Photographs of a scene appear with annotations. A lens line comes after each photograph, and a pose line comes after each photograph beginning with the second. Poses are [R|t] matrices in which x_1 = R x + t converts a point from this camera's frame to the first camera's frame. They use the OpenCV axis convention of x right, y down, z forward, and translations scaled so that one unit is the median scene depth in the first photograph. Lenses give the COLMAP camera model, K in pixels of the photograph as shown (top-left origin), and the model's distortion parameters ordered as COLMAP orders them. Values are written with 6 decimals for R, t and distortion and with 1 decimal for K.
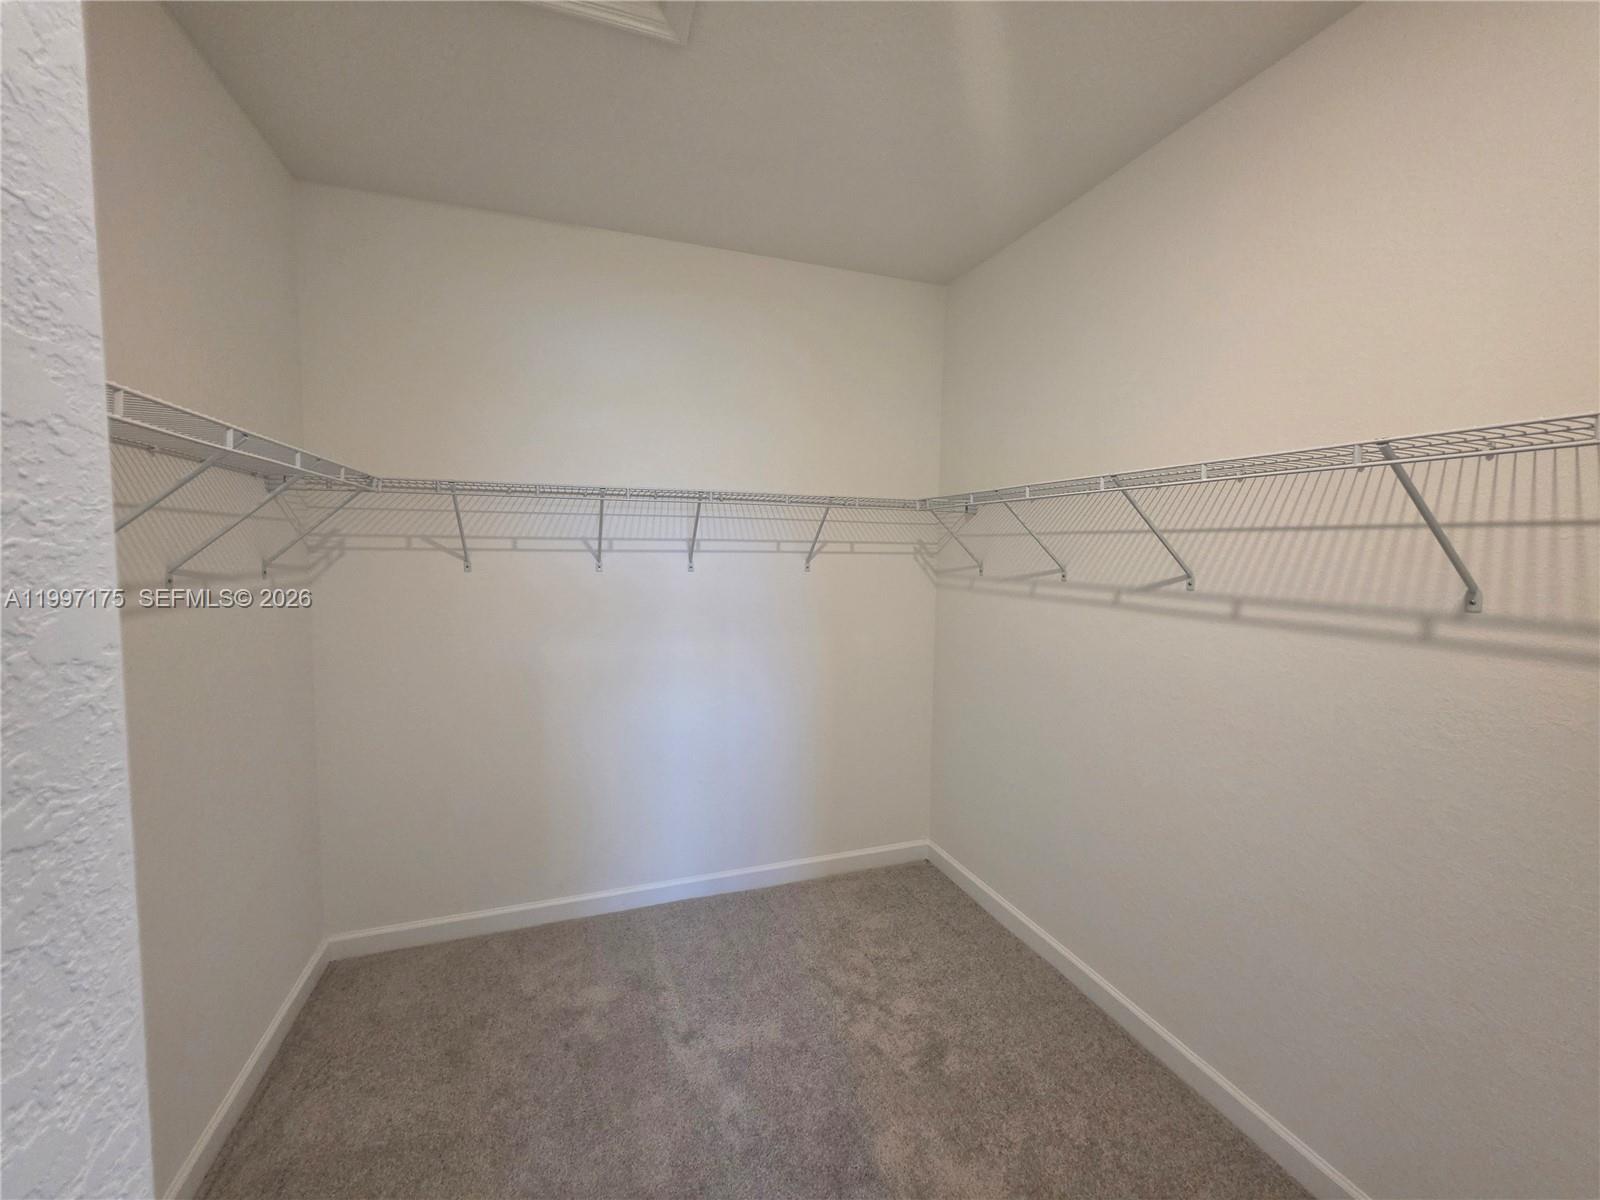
lens RADIAL K [[646.7, 0, 802.1], [0, 646.7, 594.9], [0, 0, 1]] dist [-0.001638, 0.001215]
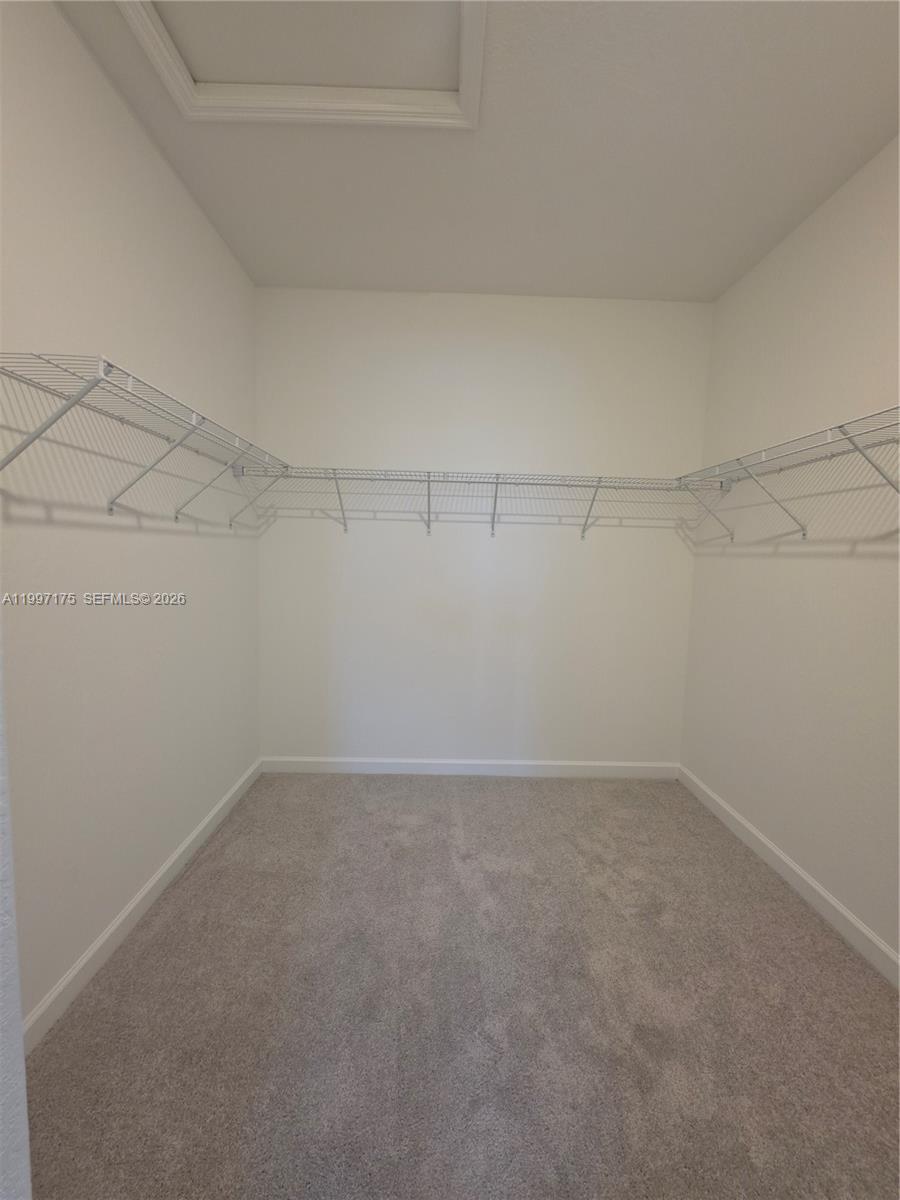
lens RADIAL K [[485.0, 0, 459.3], [0, 485.0, 601.3], [0, 0, 1]] dist [-0.001638, 0.001215]
pose [[0.949139, 0.040372, -0.312257, 0.104636], [-0.036764, 0.999172, 0.017436, 0.100138], [0.312702, -0.005070, 0.949838, -0.000882]]
